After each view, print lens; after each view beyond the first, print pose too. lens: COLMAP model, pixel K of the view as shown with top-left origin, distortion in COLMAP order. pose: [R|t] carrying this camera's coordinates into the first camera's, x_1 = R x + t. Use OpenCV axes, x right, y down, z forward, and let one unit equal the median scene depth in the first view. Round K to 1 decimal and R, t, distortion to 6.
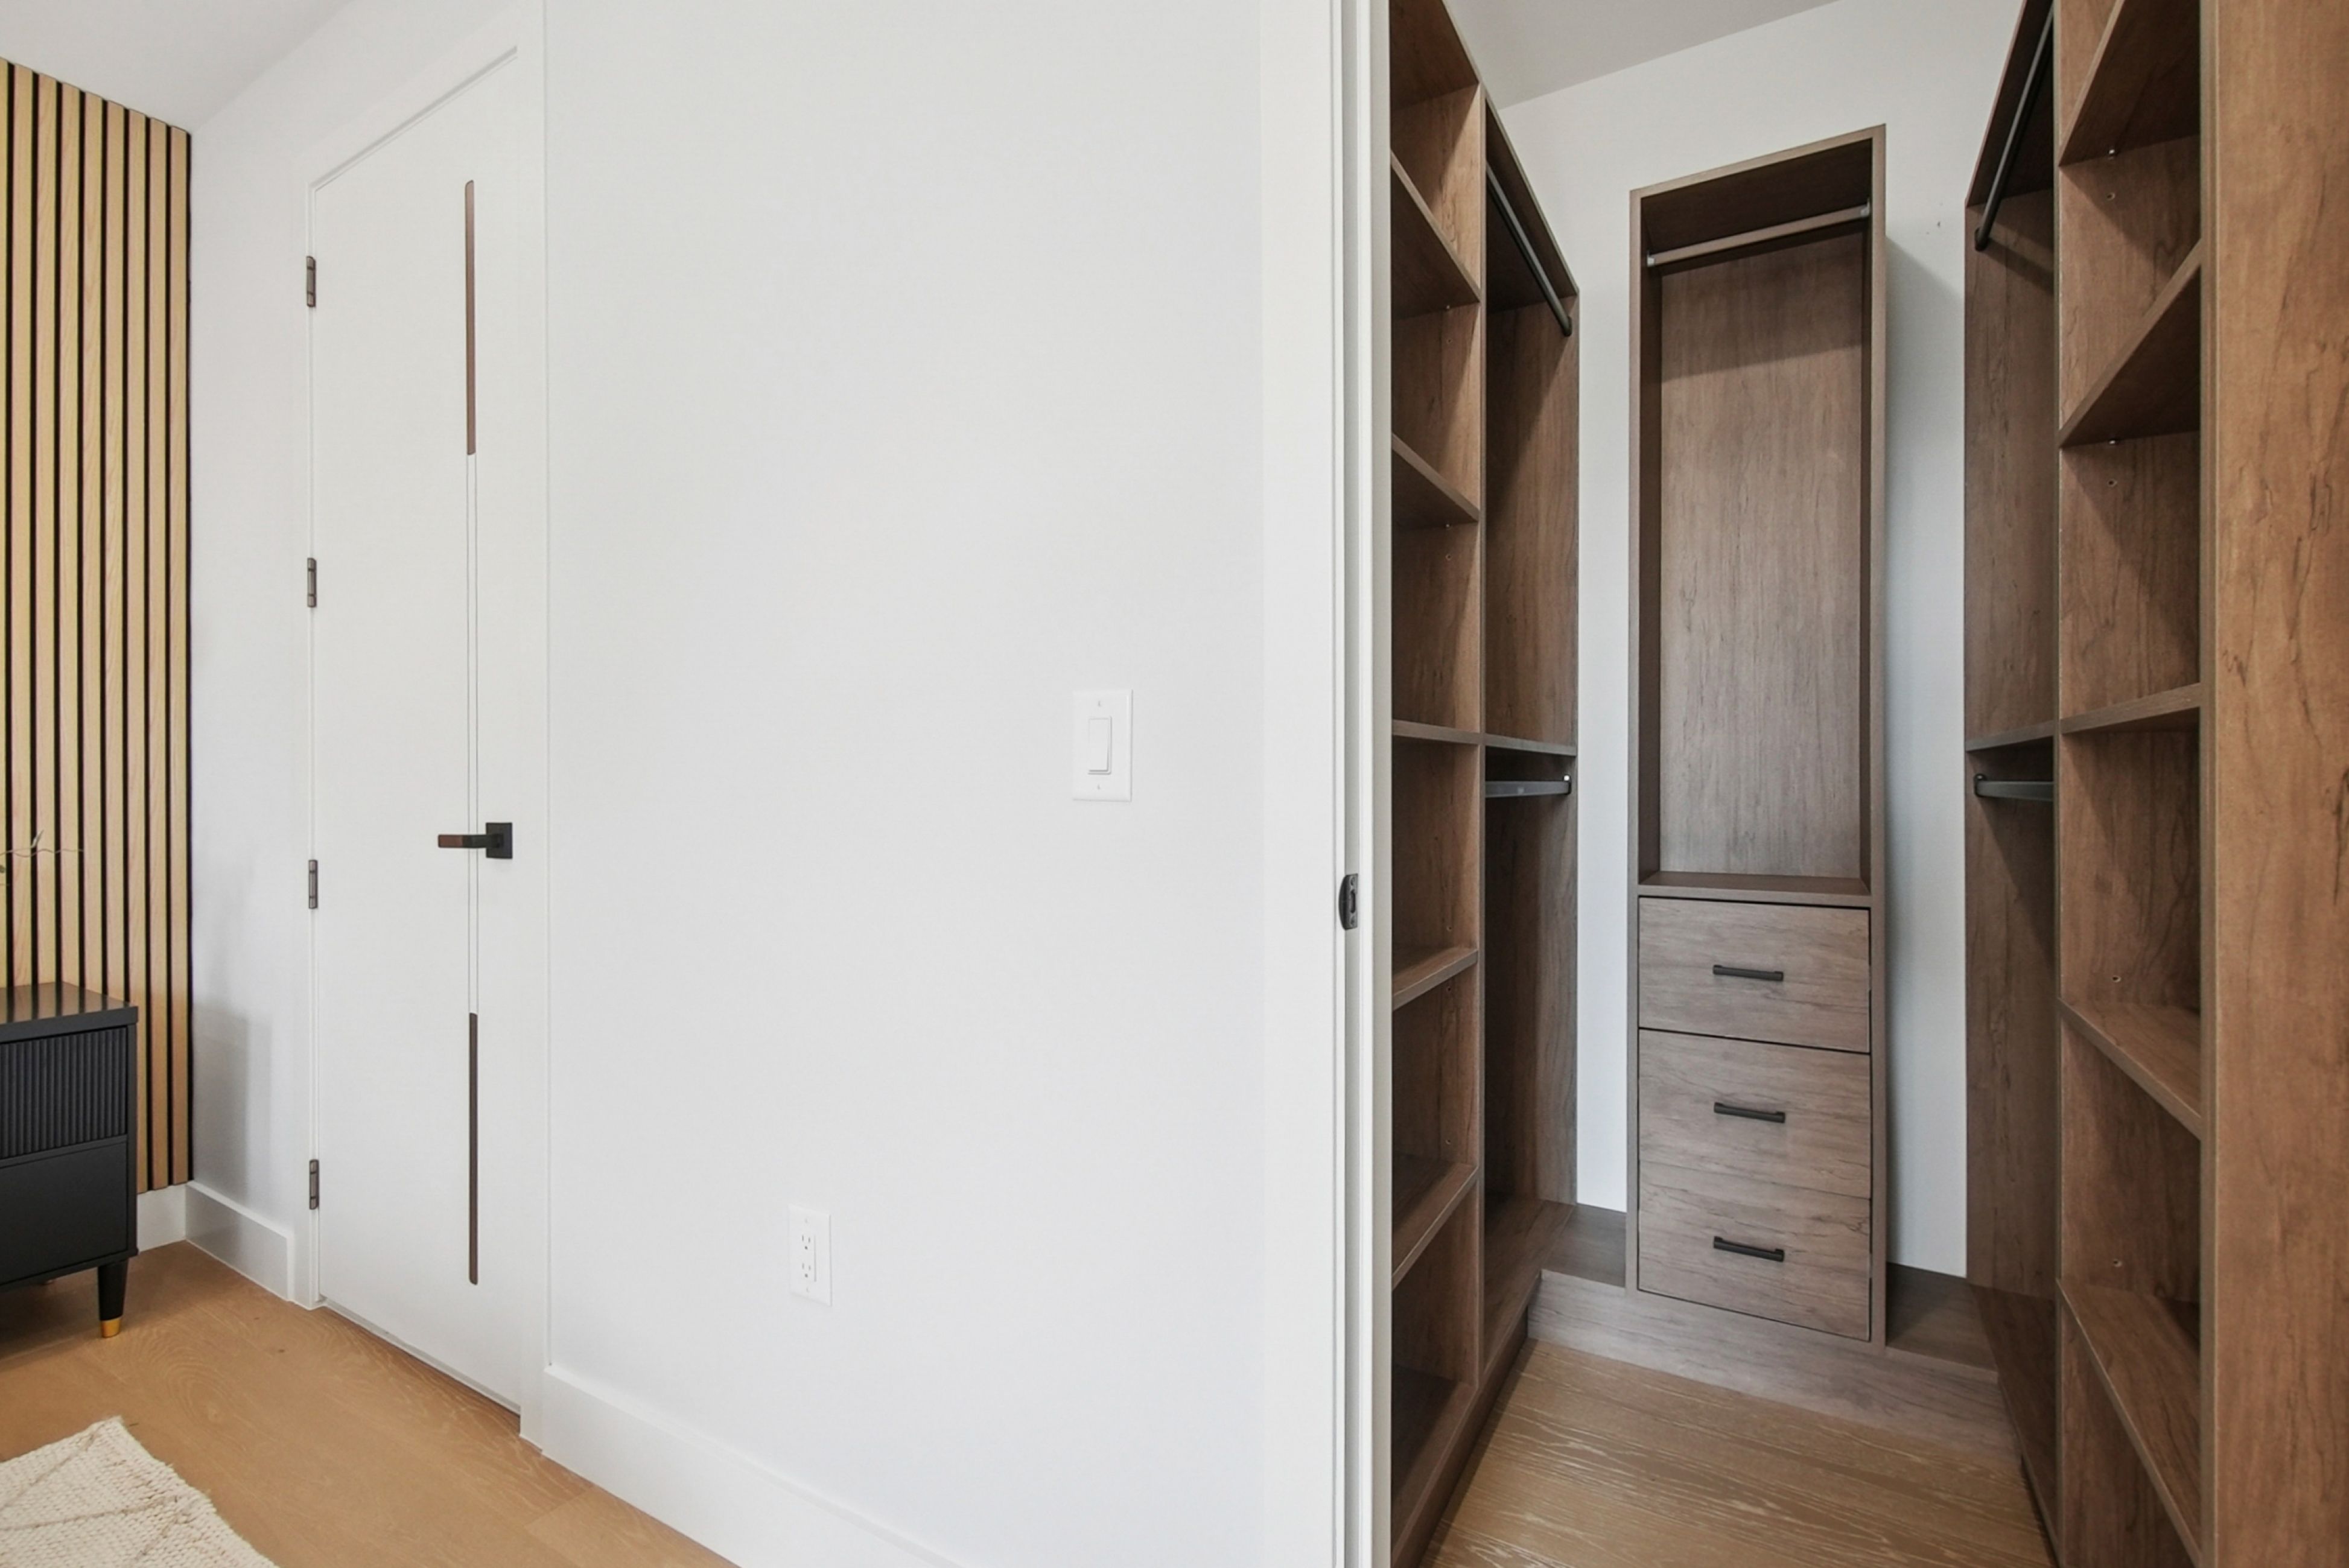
lens RADIAL K [[1049.0, 0, 1168.4], [0, 1049.0, 786.2], [0, 0, 1]] dist [-0.057948, 0.015827]
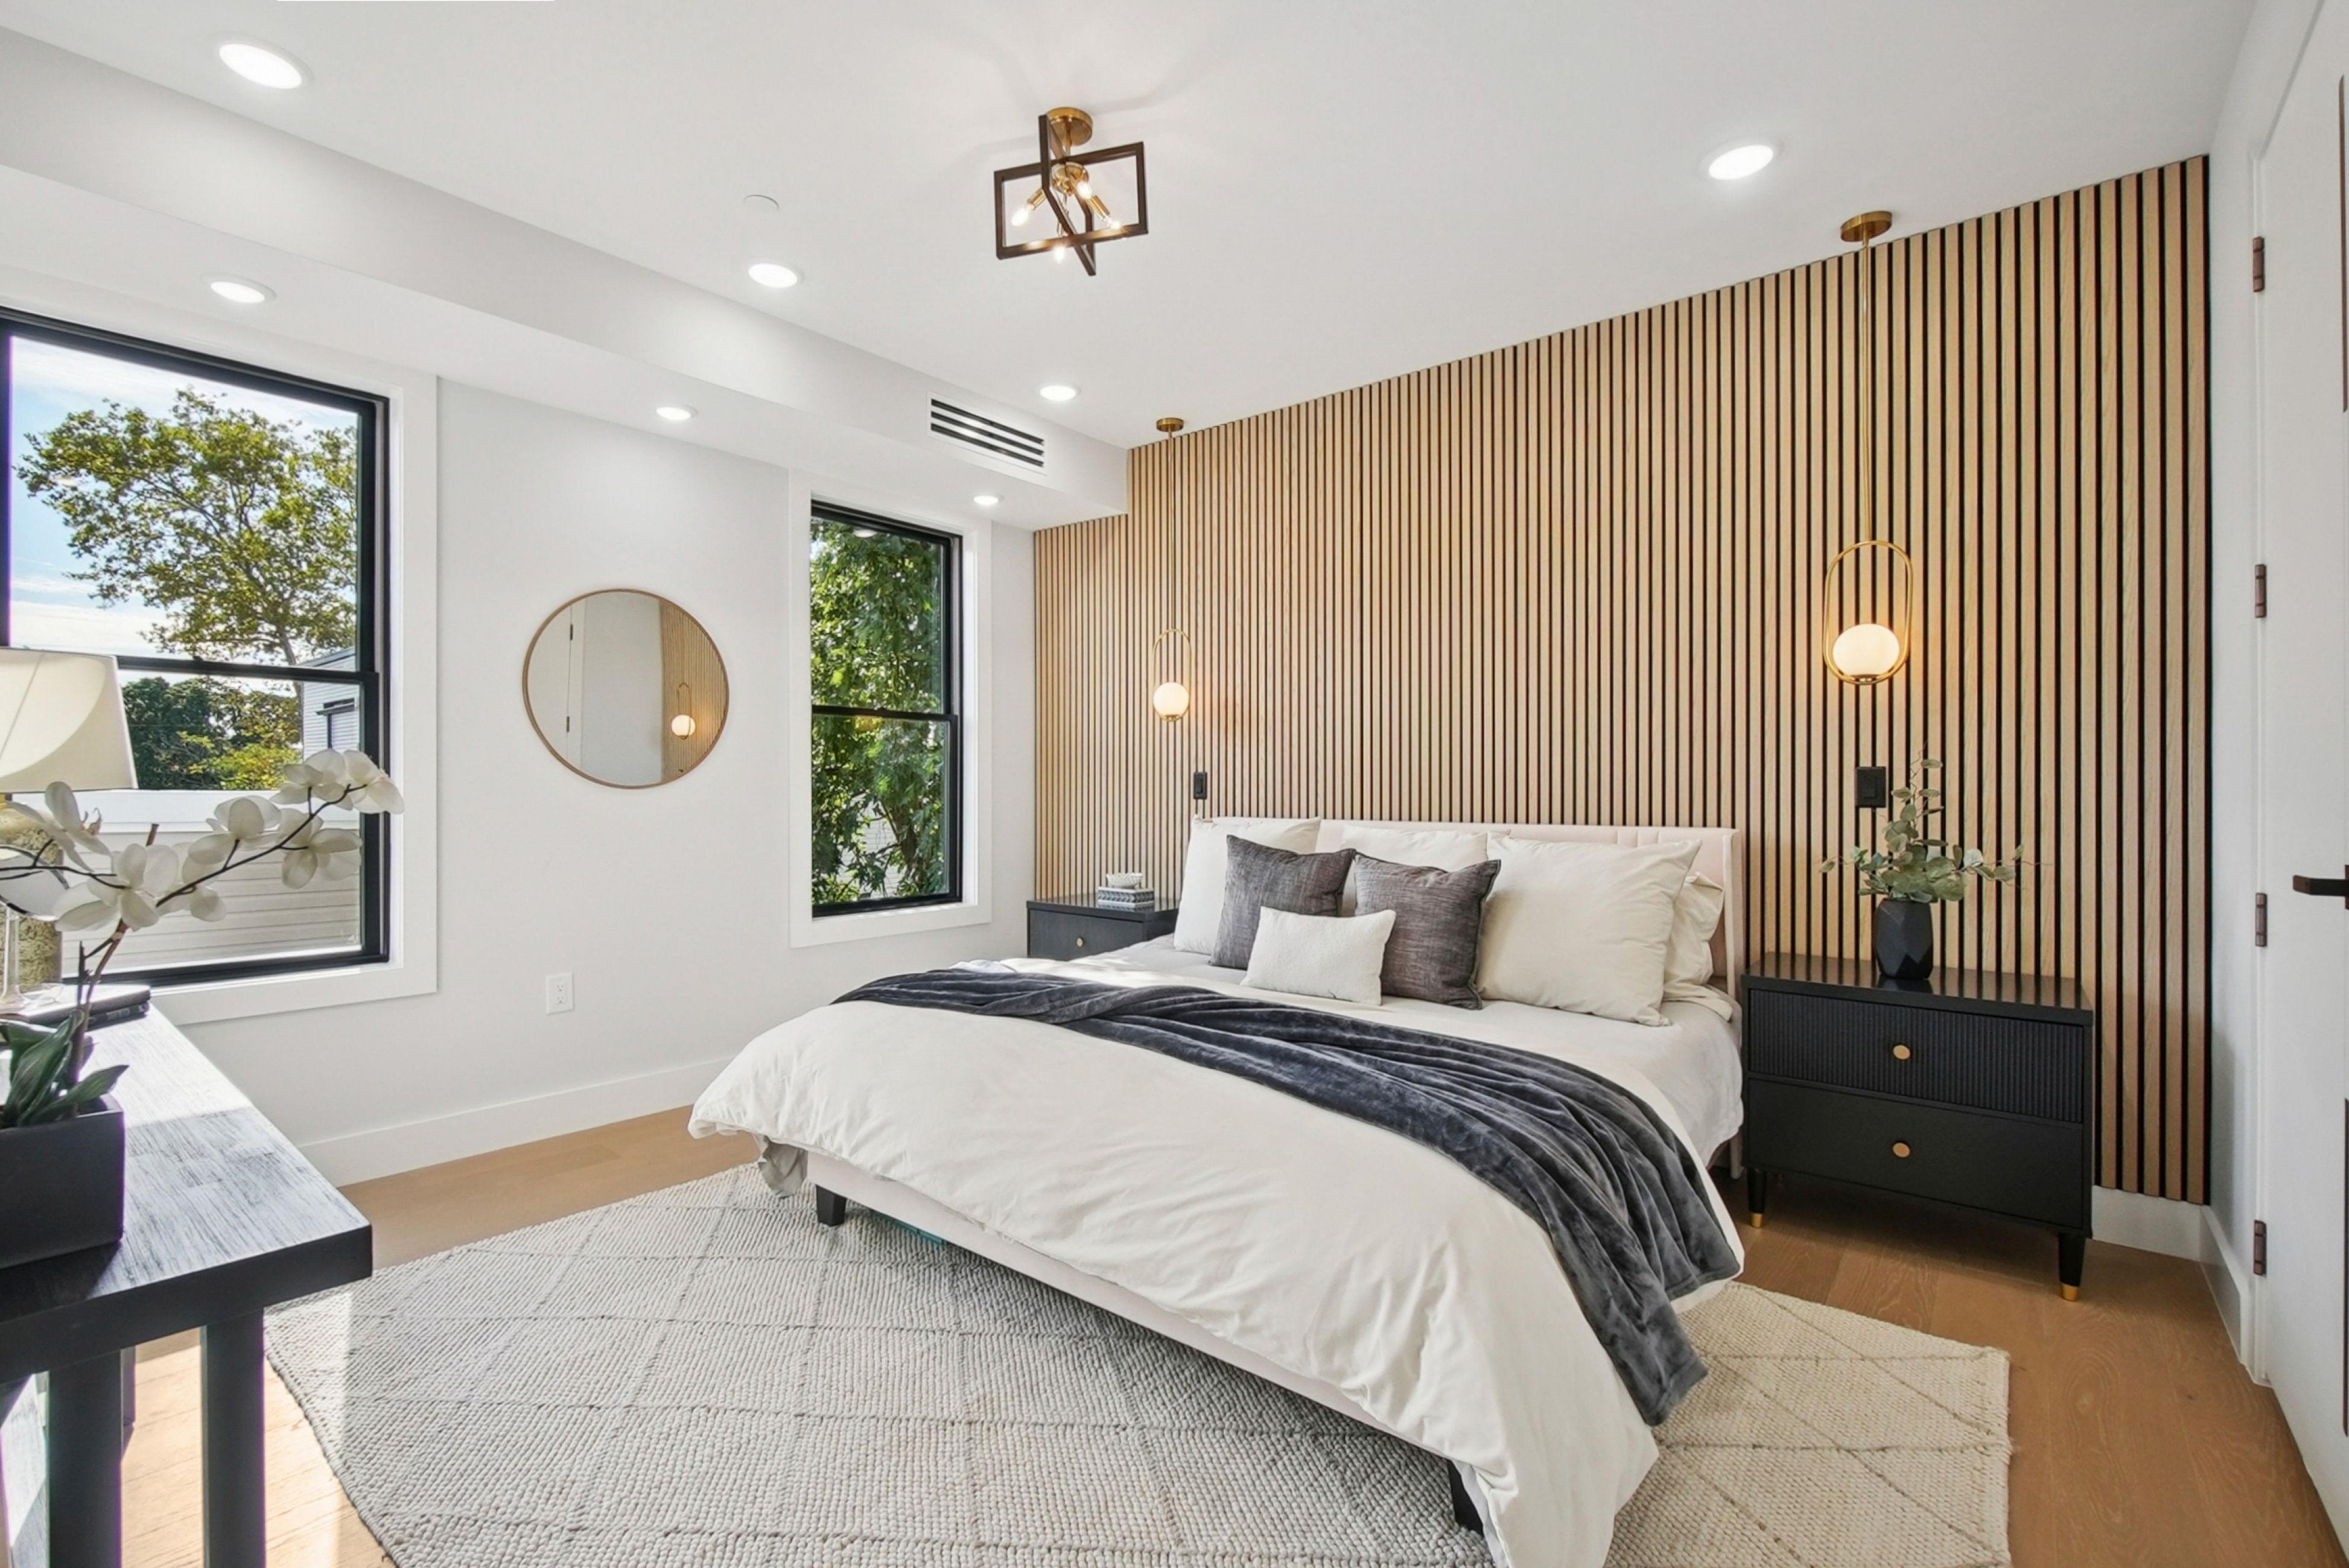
lens RADIAL K [[1049.0, 0, 1168.4], [0, 1049.0, 786.2], [0, 0, 1]] dist [-0.057948, 0.015827]
pose [[-0.135402, -0.004832, -0.990779, 0.187710], [-0.006832, 0.999969, -0.003943, -0.013567], [0.990767, 0.006235, -0.135431, 0.140786]]
